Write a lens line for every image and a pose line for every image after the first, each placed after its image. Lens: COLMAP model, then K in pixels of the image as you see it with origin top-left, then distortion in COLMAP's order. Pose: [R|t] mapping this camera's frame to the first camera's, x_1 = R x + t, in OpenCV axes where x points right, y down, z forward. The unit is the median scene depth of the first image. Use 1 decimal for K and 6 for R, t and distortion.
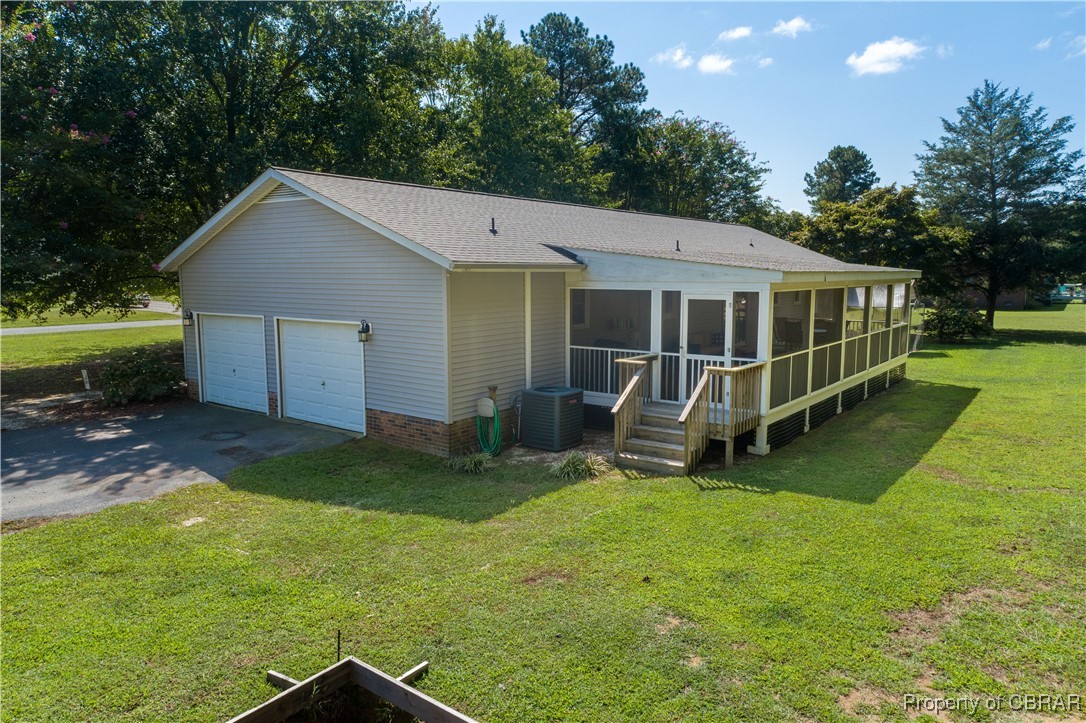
lens RADIAL K [[731.1, 0, 543.0], [0, 731.1, 361.5], [0, 0, 1]] dist [-0.009533, 0.003197]
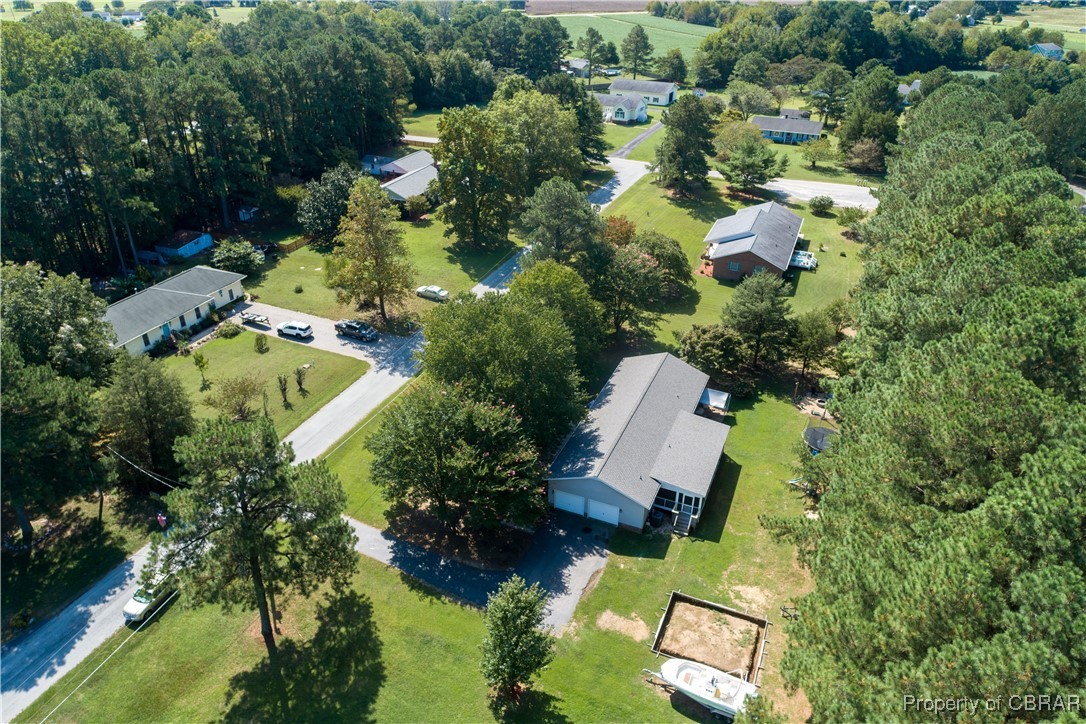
lens RADIAL K [[731.1, 0, 543.0], [0, 731.1, 362.0], [0, 0, 1]] dist [-0.009533, 0.003197]
pose [[0.970867, -0.115621, 0.209877, -1.594034], [0.025726, 0.921116, 0.388437, -2.739196], [-0.238232, -0.371722, 0.897256, -2.734893]]
